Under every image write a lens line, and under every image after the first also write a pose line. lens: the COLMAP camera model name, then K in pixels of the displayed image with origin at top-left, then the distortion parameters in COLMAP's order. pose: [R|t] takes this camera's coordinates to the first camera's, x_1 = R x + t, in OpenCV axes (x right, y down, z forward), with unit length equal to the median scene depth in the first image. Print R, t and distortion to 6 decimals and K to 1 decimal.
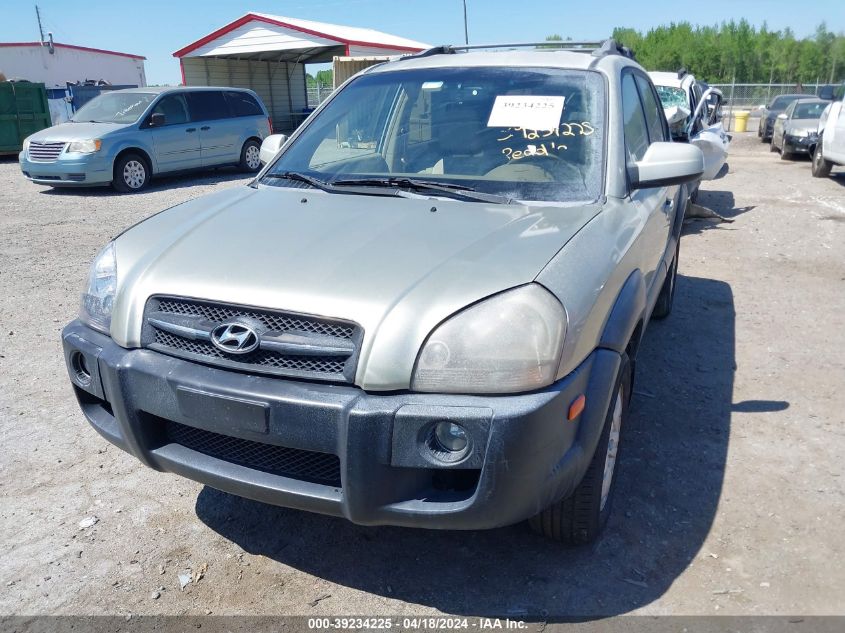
lens RADIAL K [[678.5, 0, 426.2], [0, 678.5, 317.9], [0, 0, 1]] dist [0.024195, -0.026623]
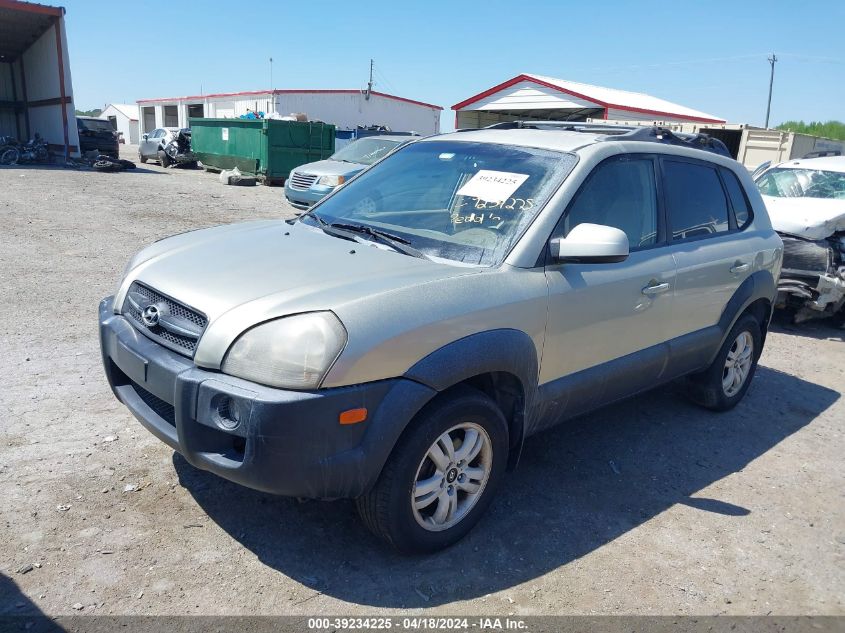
lens RADIAL K [[678.5, 0, 418.9], [0, 678.5, 322.6], [0, 0, 1]] dist [0.024195, -0.026623]
pose [[0.913838, 0.174306, -0.366766, 0.526382], [-0.198864, 0.979569, -0.029951, -0.016952], [0.354052, 0.100307, 0.929831, -0.094170]]
